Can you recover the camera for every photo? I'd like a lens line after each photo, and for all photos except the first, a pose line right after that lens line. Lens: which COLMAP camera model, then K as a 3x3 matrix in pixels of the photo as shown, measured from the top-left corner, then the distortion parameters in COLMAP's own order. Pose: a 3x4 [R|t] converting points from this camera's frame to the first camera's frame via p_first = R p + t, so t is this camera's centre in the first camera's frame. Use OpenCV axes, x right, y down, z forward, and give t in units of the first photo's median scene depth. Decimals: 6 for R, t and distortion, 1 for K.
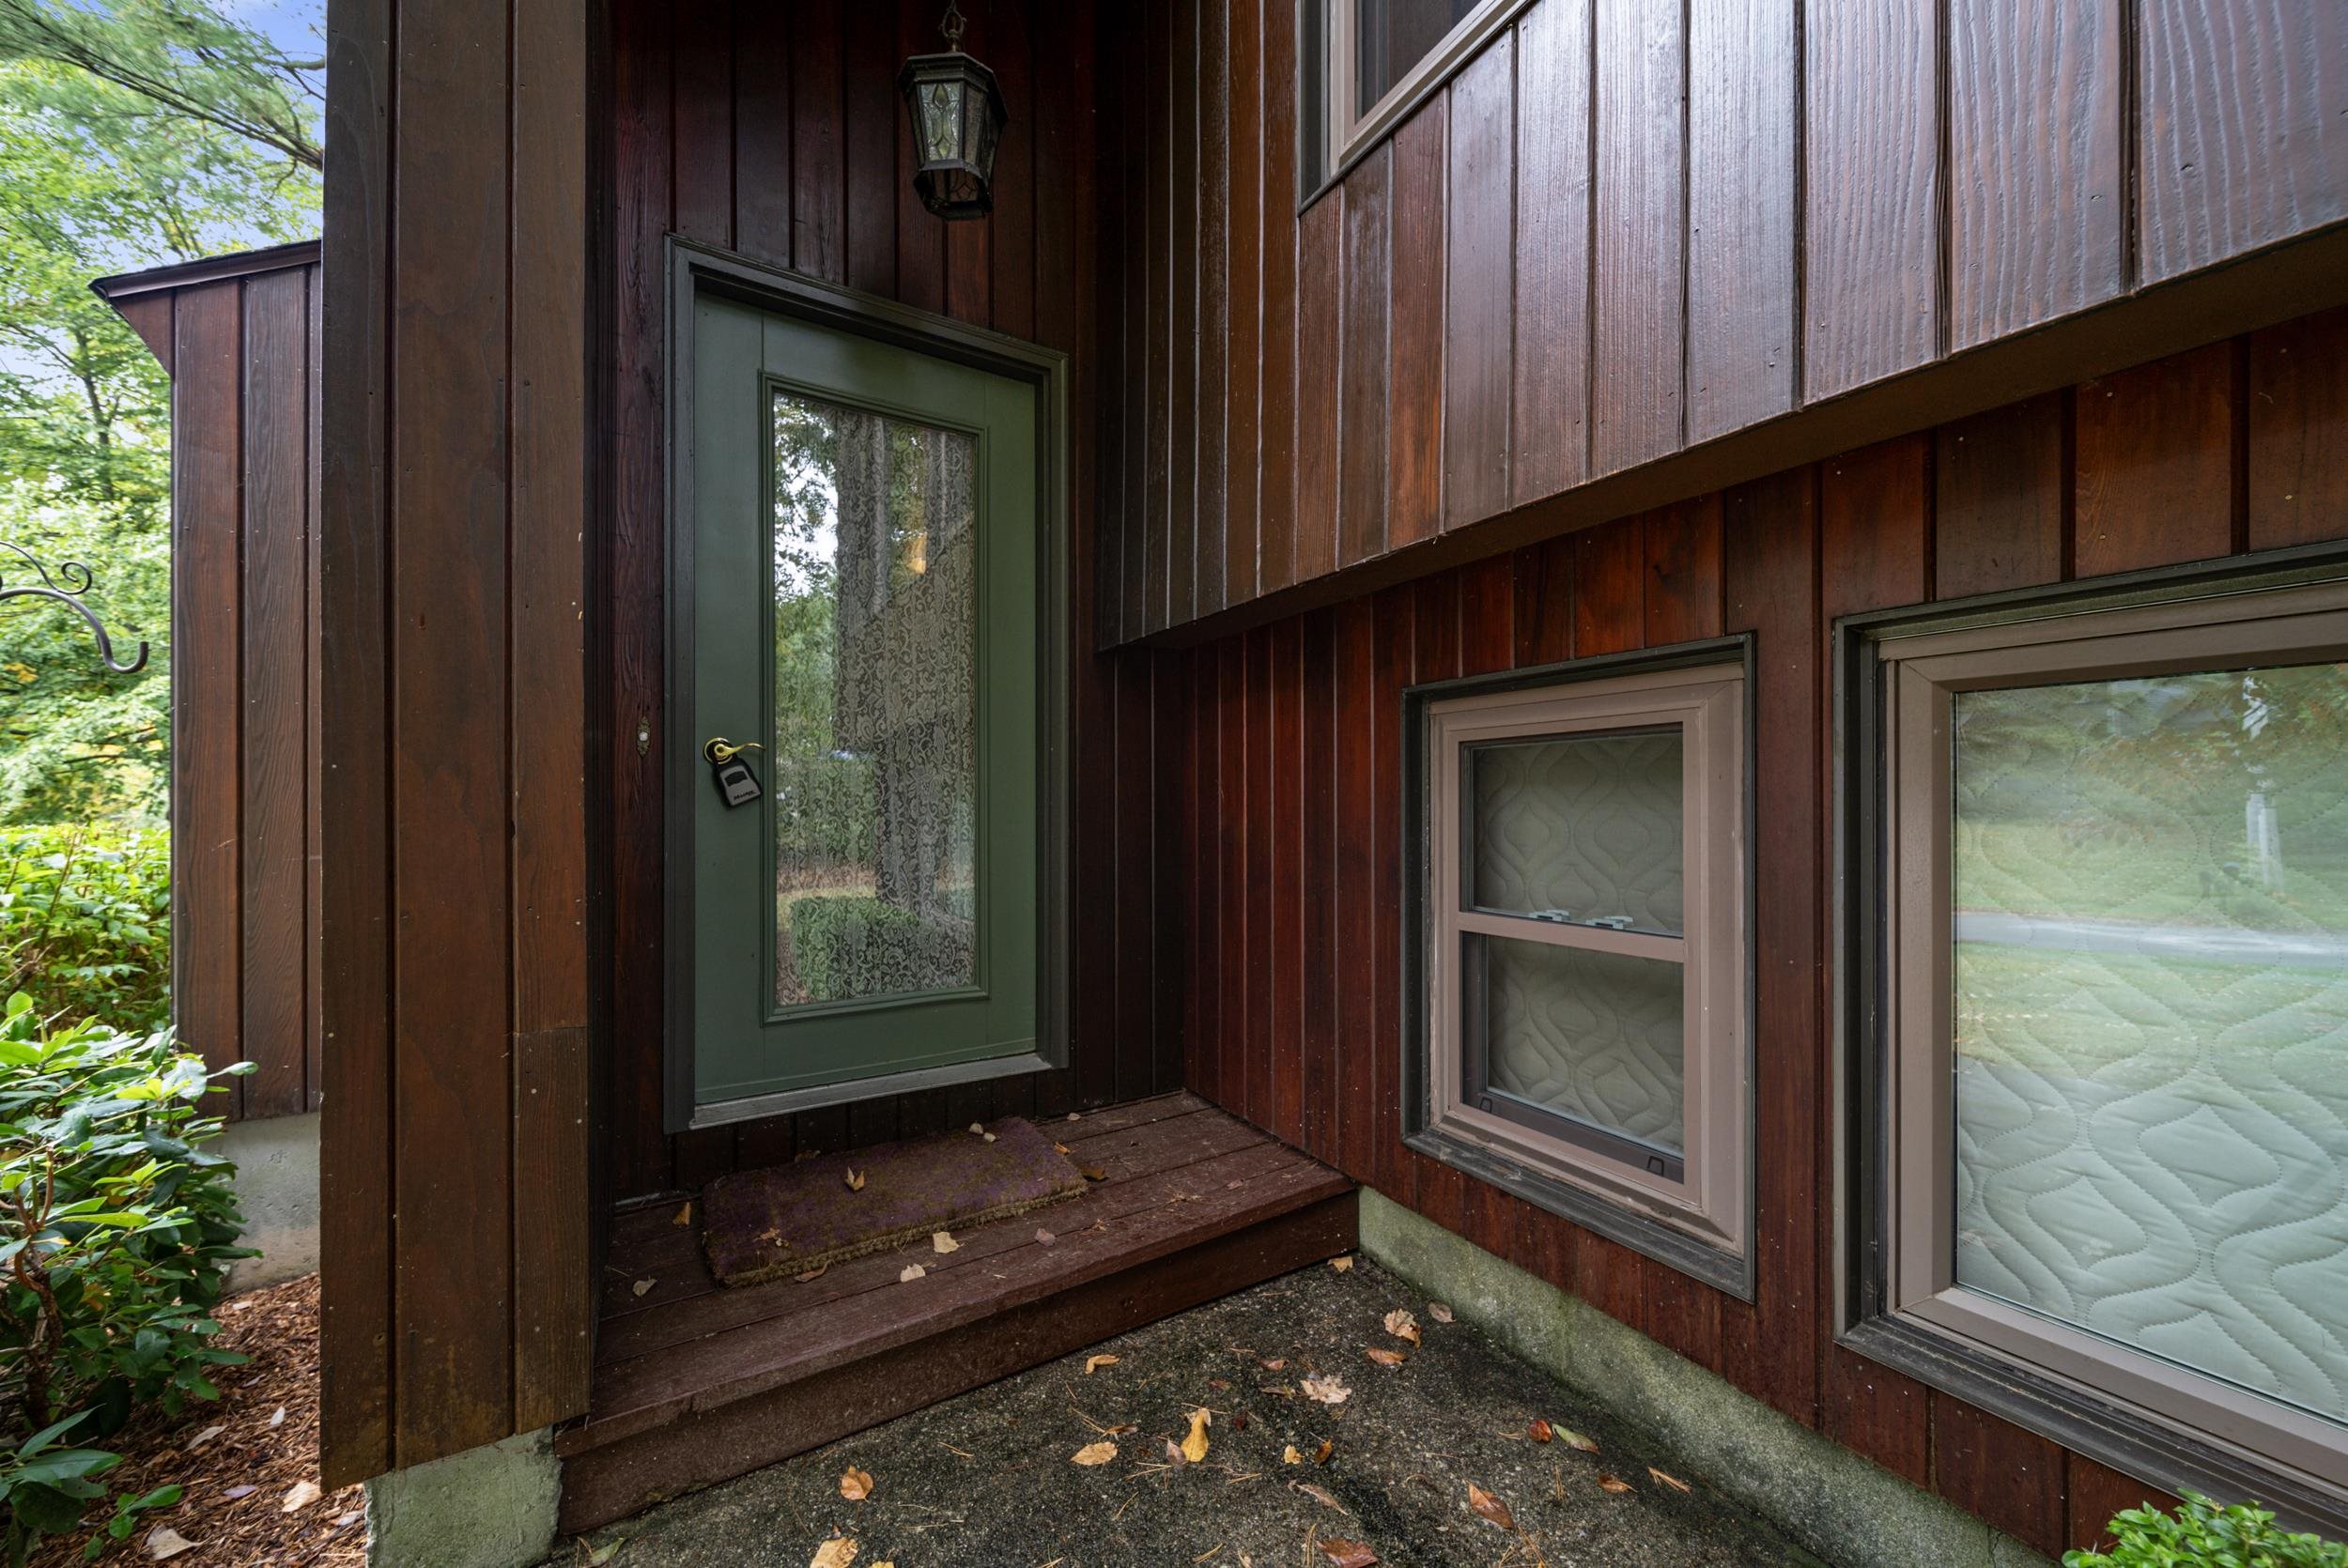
lens RADIAL K [[829.8, 0, 1185.4], [0, 829.8, 801.1], [0, 0, 1]] dist [0.001413, -0.002456]
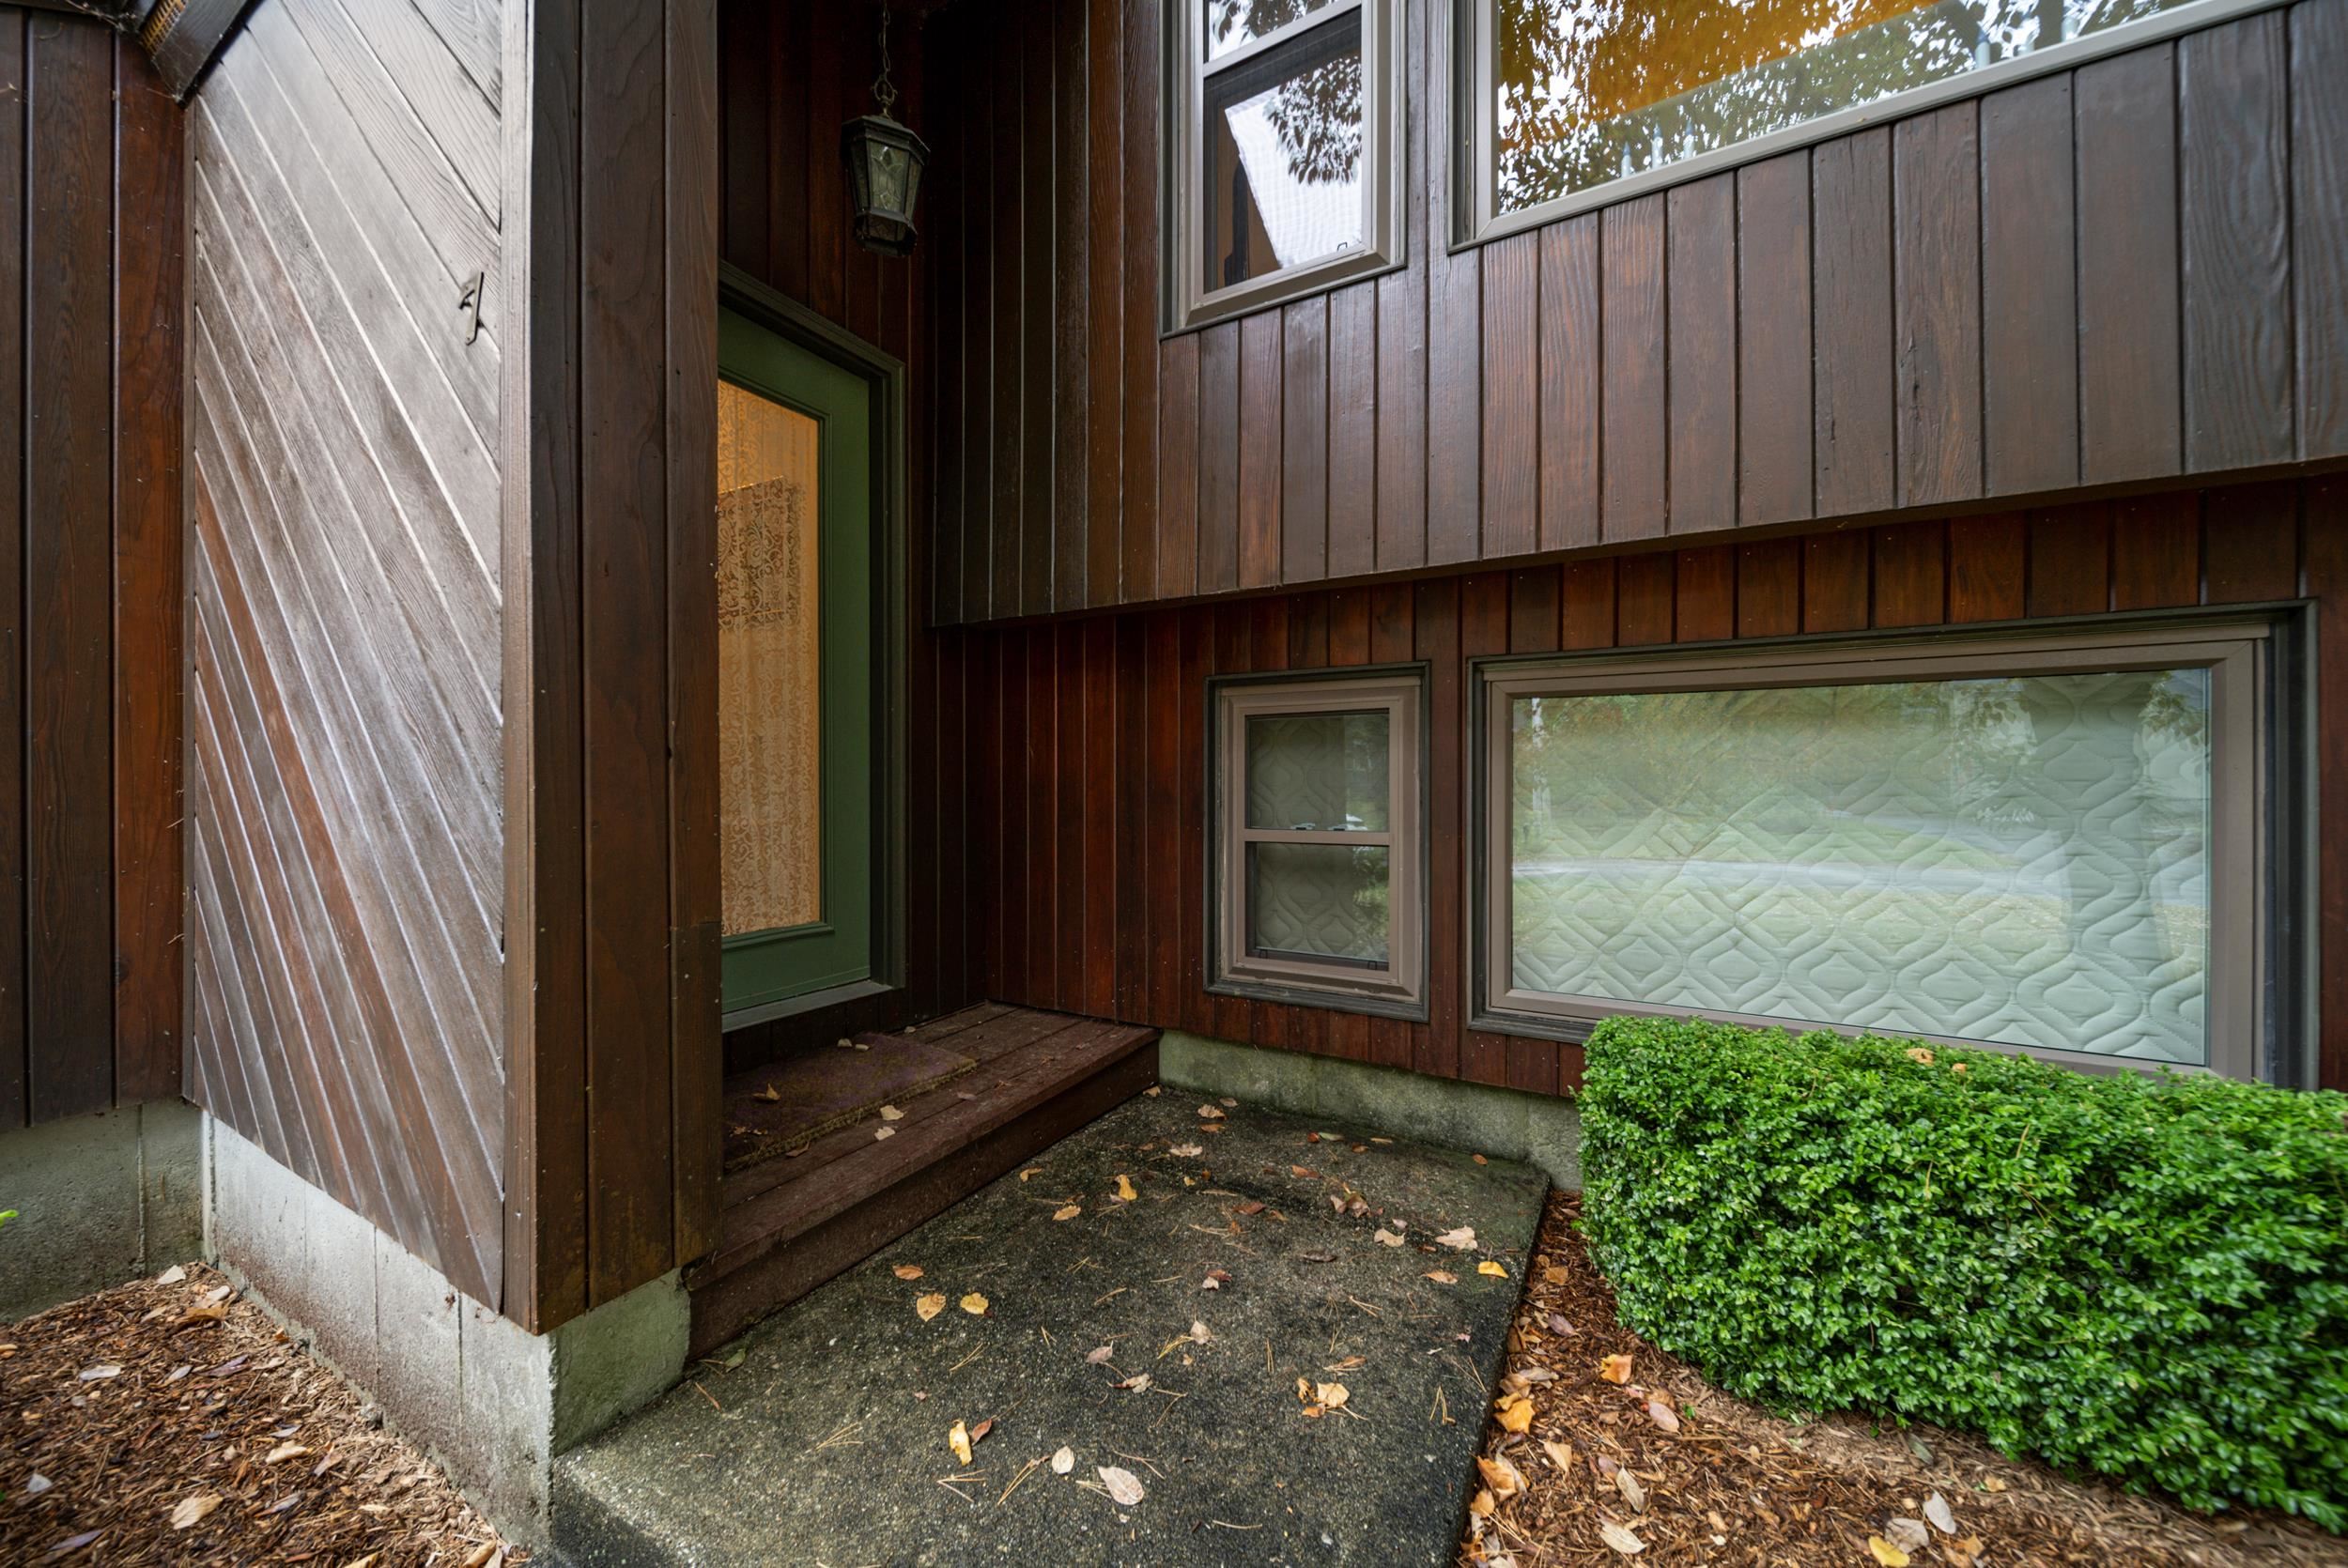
lens RADIAL K [[827.1, 0, 1174.0], [0, 827.1, 784.0], [0, 0, 1]] dist [-0.000944, -0.000099]
pose [[0.875448, 0.000625, 0.483311, -0.509925], [-0.002694, 0.999990, 0.003587, 0.048326], [-0.483304, -0.004442, 0.875441, -0.246906]]
